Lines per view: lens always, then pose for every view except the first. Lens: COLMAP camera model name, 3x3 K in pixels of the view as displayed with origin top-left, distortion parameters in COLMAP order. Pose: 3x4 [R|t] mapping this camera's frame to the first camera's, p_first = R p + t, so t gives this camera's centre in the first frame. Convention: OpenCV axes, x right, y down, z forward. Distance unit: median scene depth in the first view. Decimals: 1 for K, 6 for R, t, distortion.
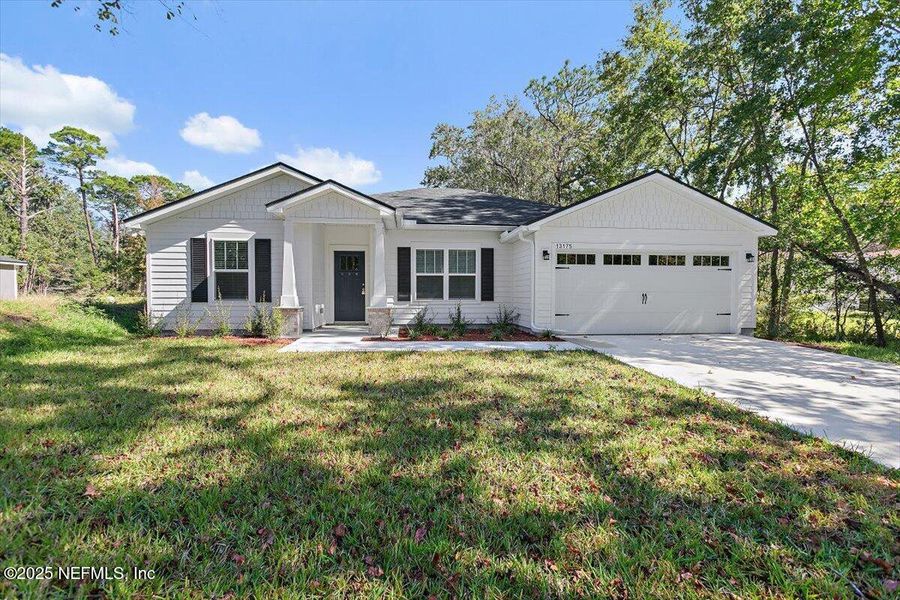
lens RADIAL K [[399.7, 0, 444.8], [0, 399.7, 296.3], [0, 0, 1]] dist [0.002405, 0.000920]
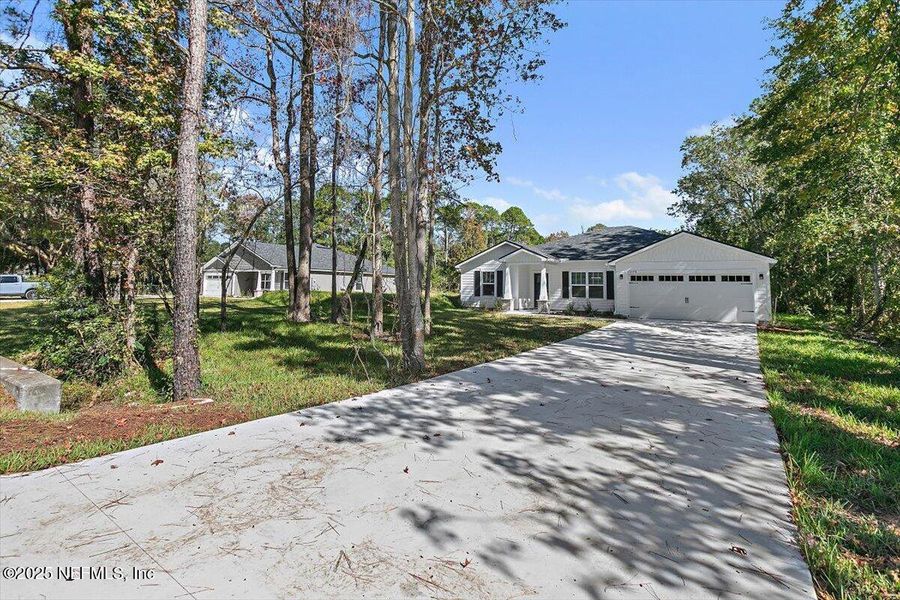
lens RADIAL K [[399.7, 0, 444.8], [0, 399.7, 296.3], [0, 0, 1]] dist [0.002405, 0.000920]
pose [[0.772792, 0.023651, -0.634218, 0.727499], [-0.024554, 0.999671, 0.007361, 0.001316], [0.634184, 0.009884, 0.773119, -0.954160]]
